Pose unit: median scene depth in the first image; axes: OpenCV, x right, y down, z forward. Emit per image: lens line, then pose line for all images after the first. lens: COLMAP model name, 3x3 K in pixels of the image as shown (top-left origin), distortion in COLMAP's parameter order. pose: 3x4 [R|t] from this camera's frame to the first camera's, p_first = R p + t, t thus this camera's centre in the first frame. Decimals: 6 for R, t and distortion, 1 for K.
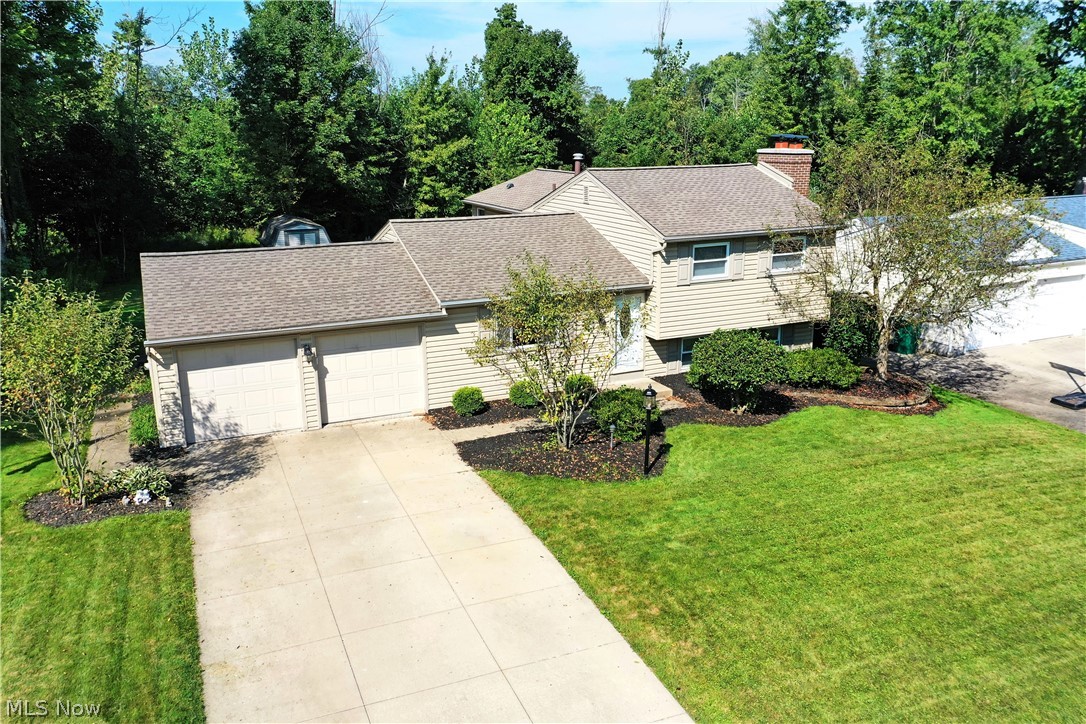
lens RADIAL K [[859.5, 0, 543.0], [0, 859.5, 362.0], [0, 0, 1]] dist [0.035097, -0.007790]
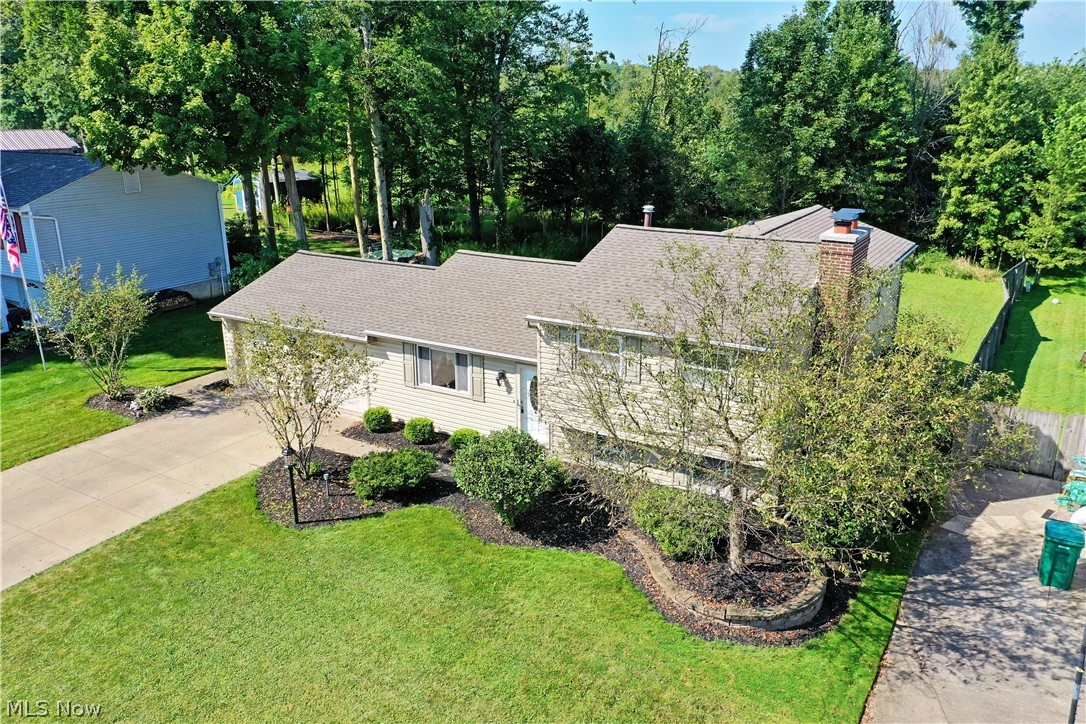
lens RADIAL K [[859.5, 0, 543.0], [0, 859.5, 362.0], [0, 0, 1]] dist [0.035097, -0.007790]
pose [[0.574713, 0.248959, -0.779567, 0.927283], [-0.212215, 0.965354, 0.151843, -0.251915], [0.790361, 0.078170, 0.607634, 0.478155]]
